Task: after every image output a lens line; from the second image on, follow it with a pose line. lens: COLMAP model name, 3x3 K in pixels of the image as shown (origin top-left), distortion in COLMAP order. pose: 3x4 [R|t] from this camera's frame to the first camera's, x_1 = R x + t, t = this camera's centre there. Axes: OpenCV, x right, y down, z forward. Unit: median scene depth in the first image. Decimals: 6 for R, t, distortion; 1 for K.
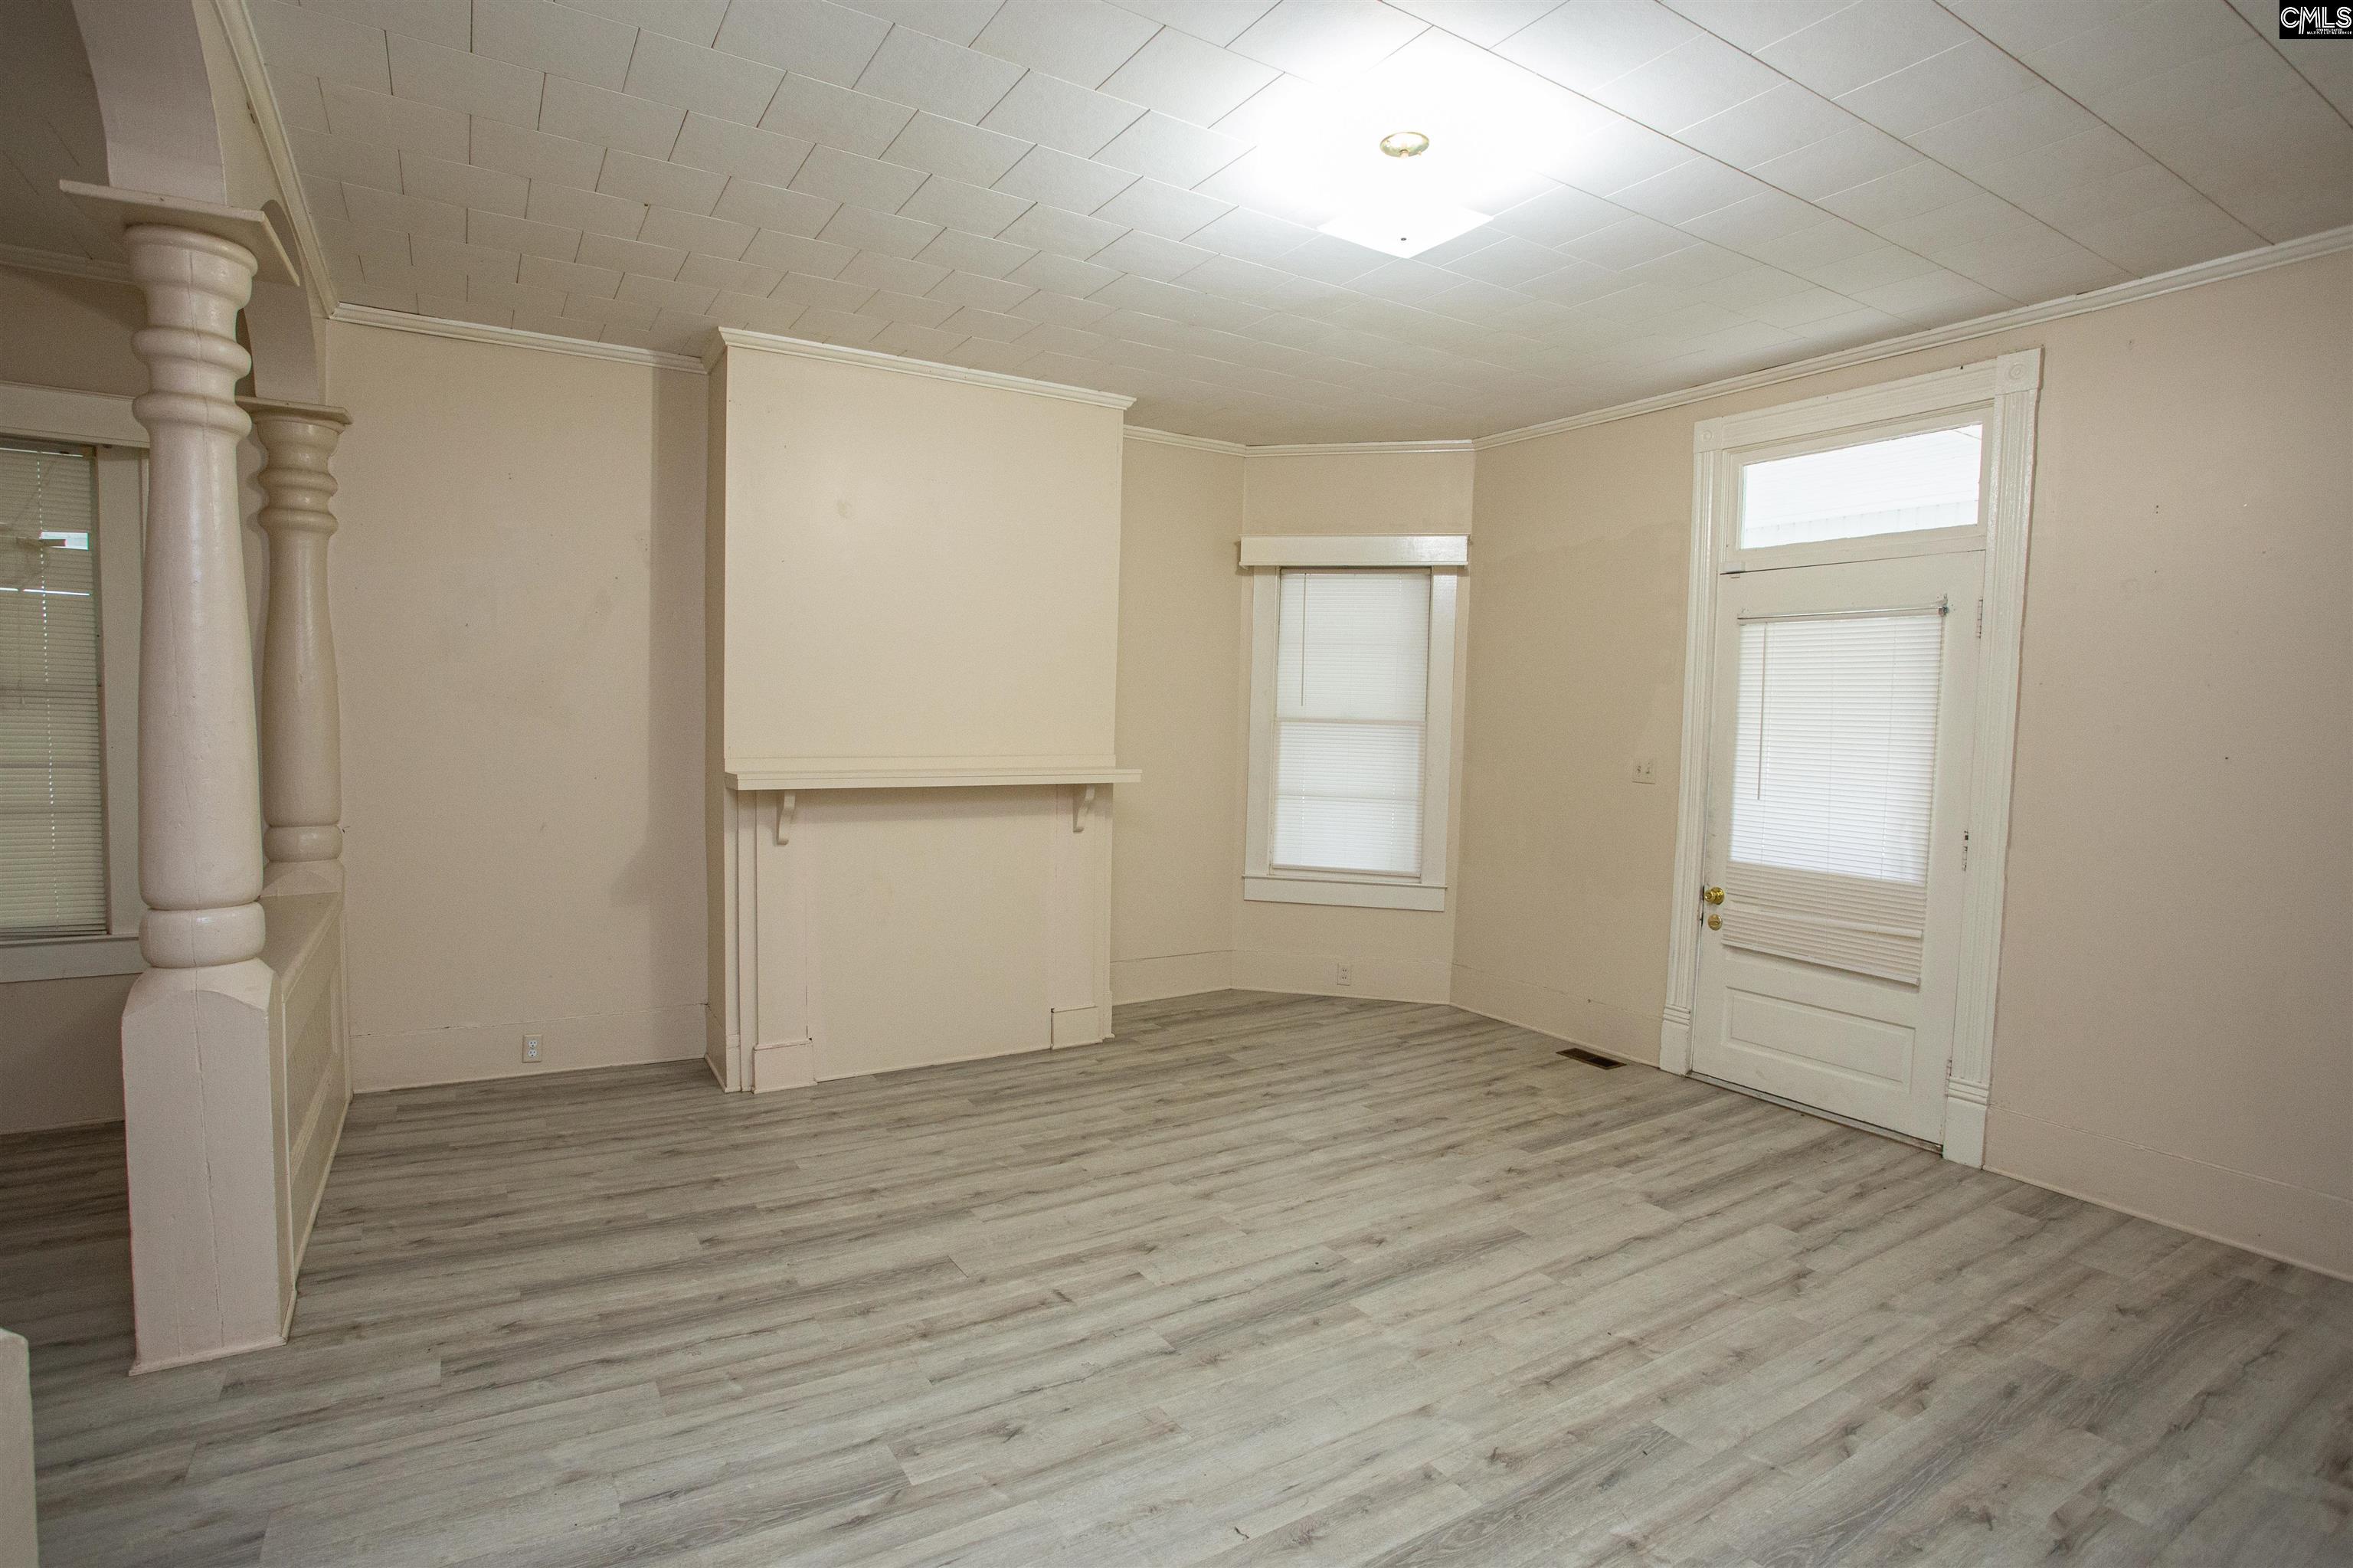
lens RADIAL K [[1177.1, 0, 1163.6], [0, 1177.1, 781.6], [0, 0, 1]] dist [-0.073100, 0.032602]
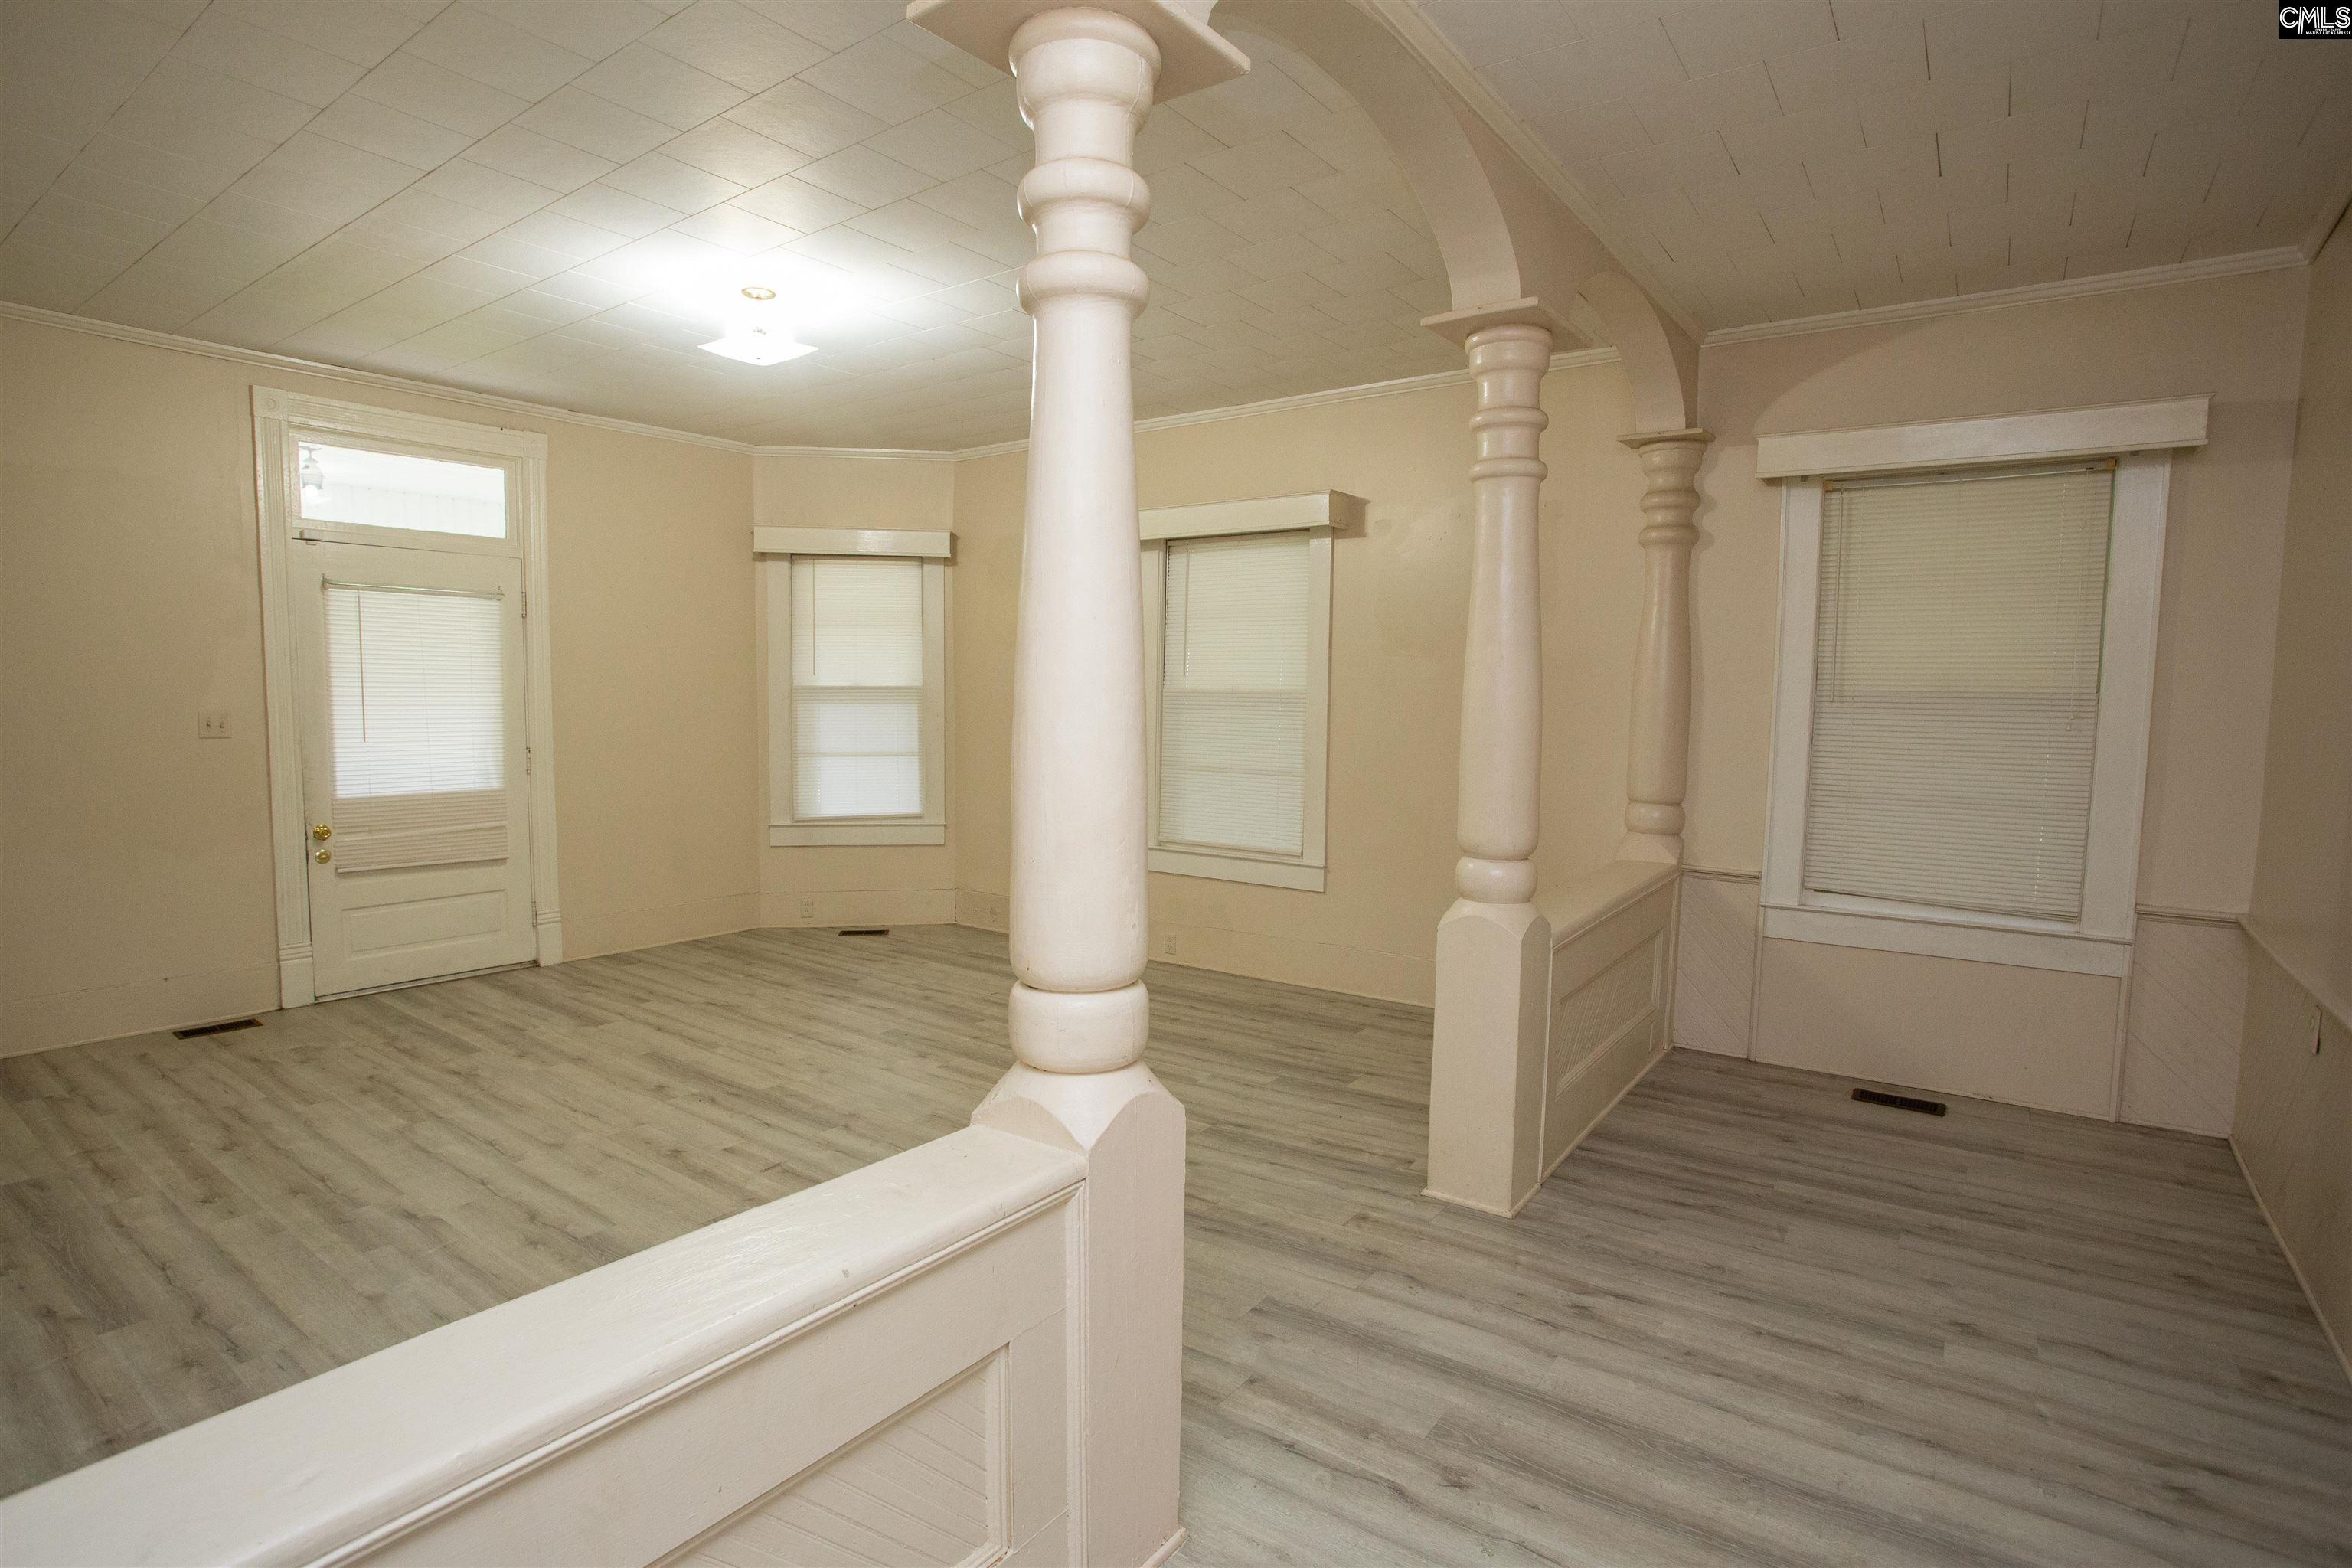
lens RADIAL K [[1176.5, 0, 1163.2], [0, 1176.5, 781.6], [0, 0, 1]] dist [-0.073100, 0.032602]
pose [[-0.380503, -0.097042, 0.919674, -1.138286], [0.033175, 0.992407, 0.118443, -0.072411], [-0.924185, 0.075578, -0.374394, 0.907399]]
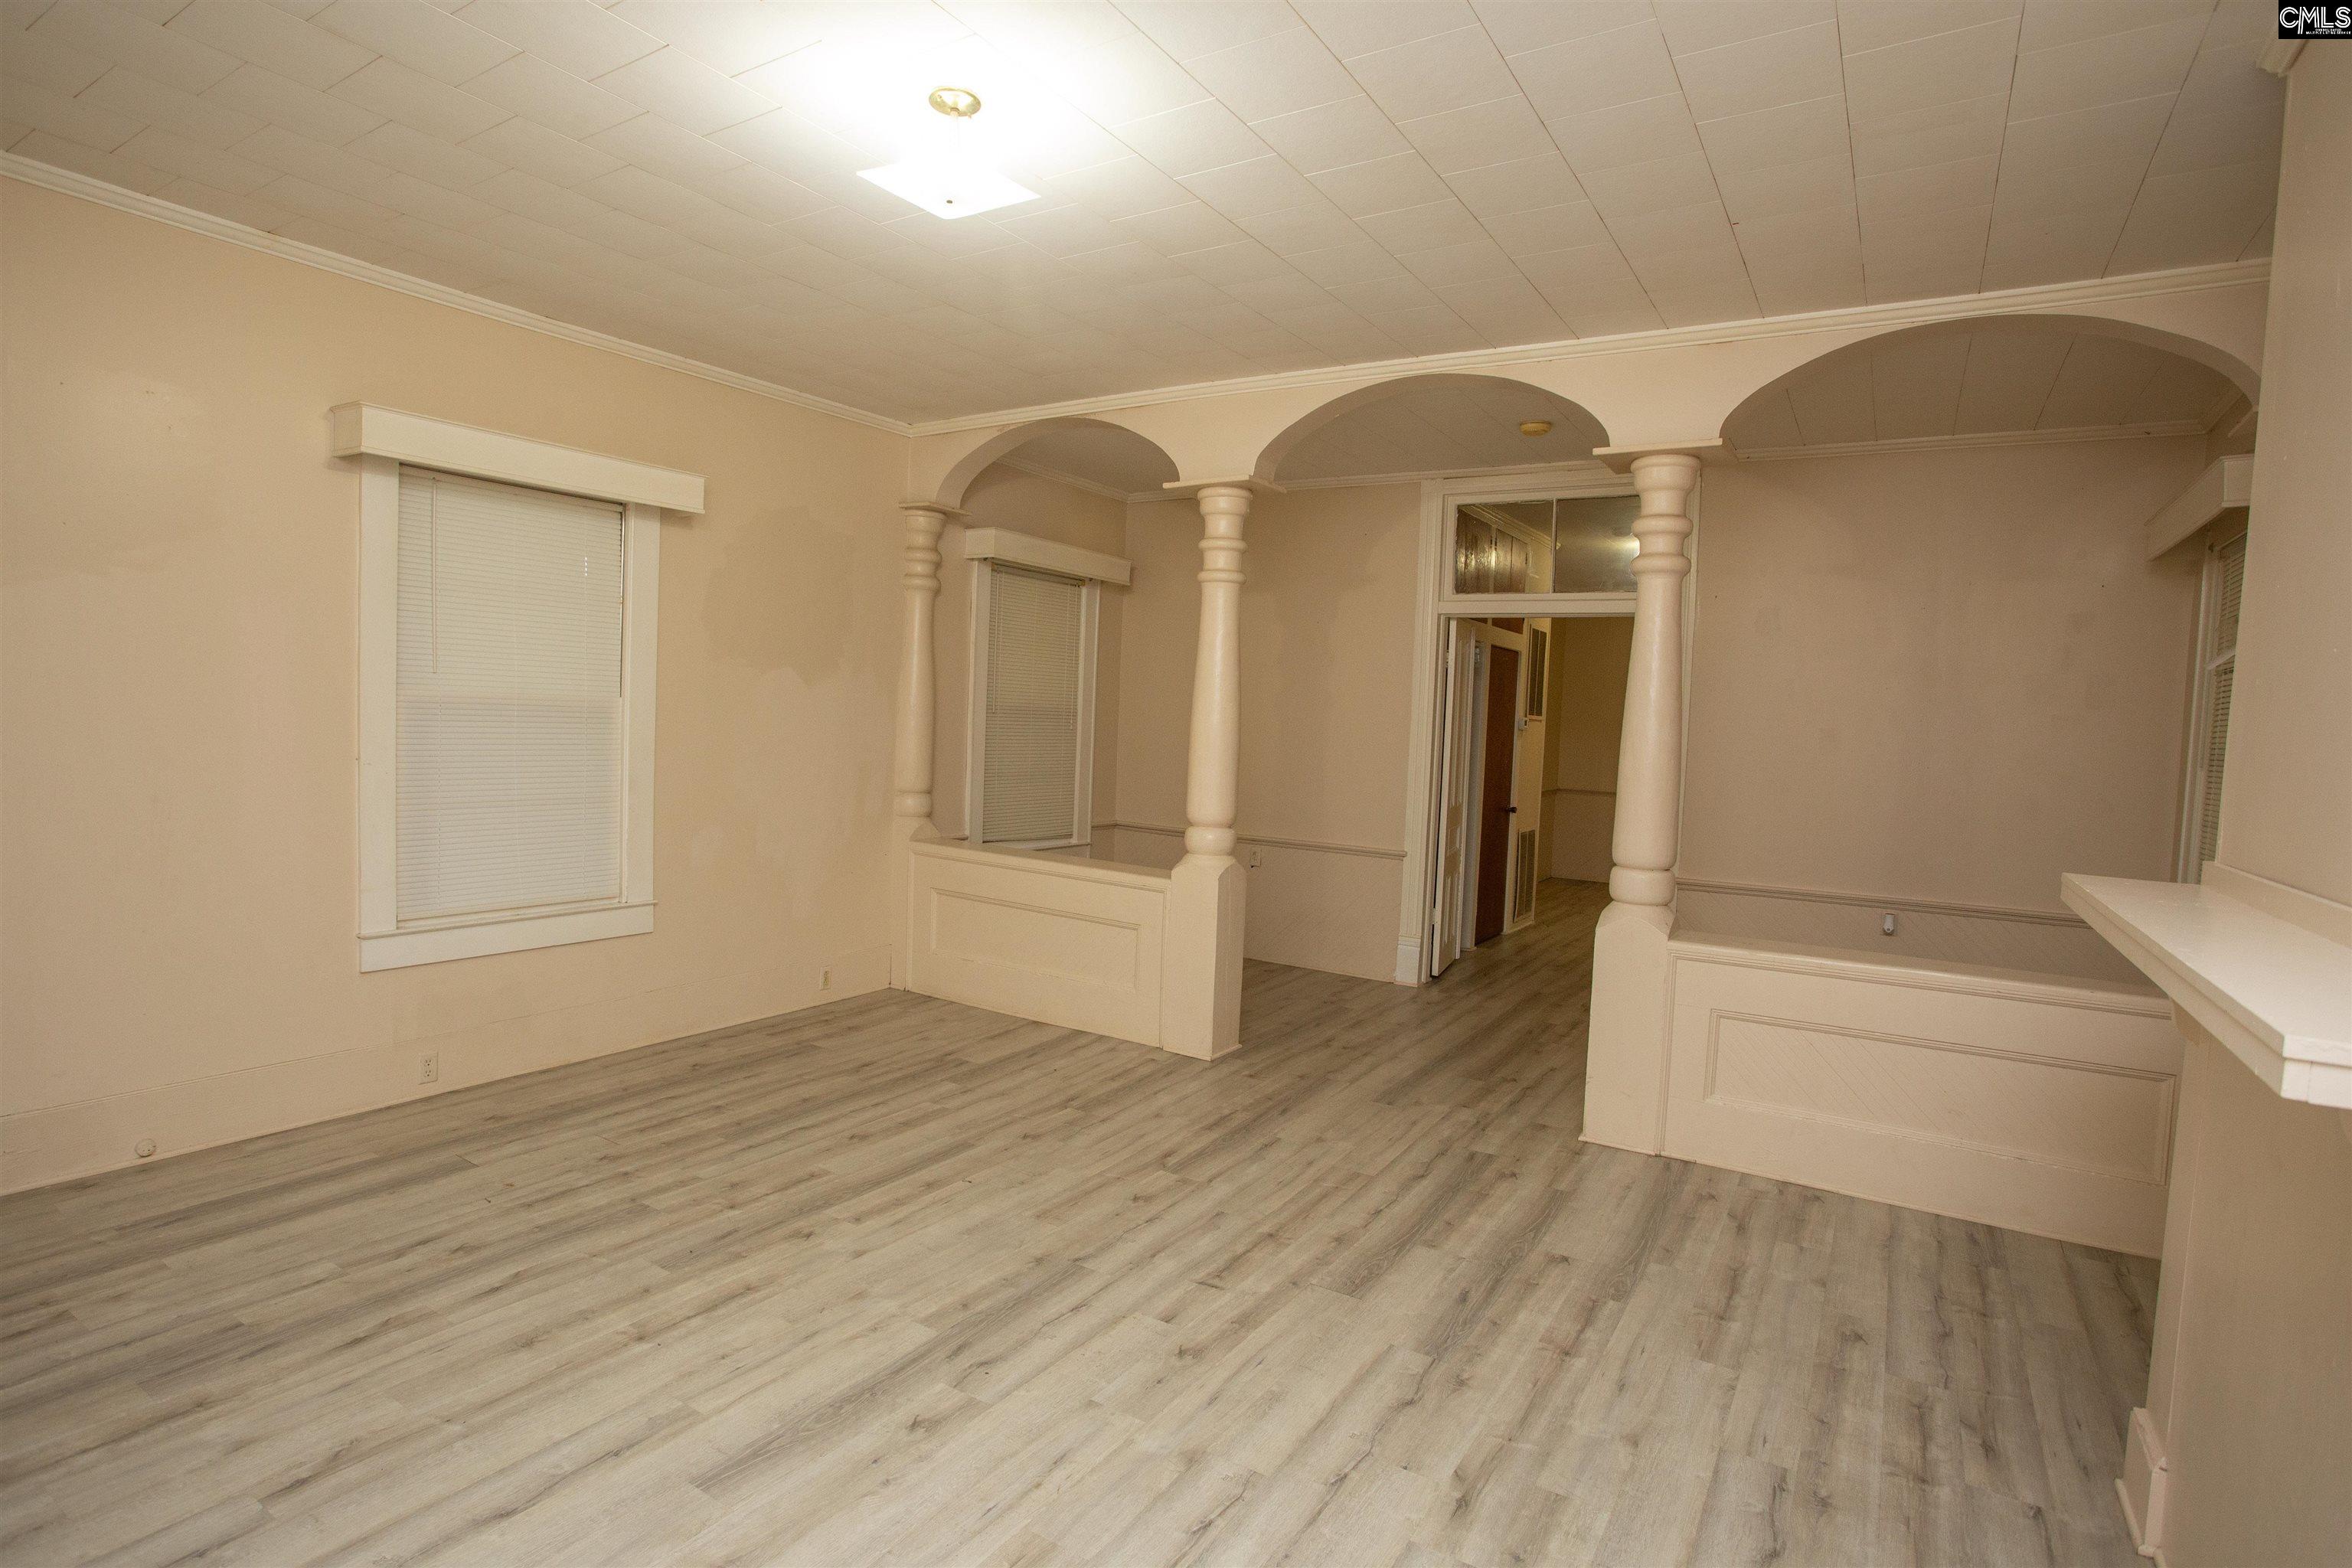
lens RADIAL K [[1176.5, 0, 1163.2], [0, 1176.5, 781.6], [0, 0, 1]] dist [-0.073100, 0.032602]
pose [[-0.897209, -0.033686, -0.440320, 0.365698], [-0.084066, 0.991882, 0.095412, -0.083969], [0.433531, 0.122621, -0.892757, 1.607513]]
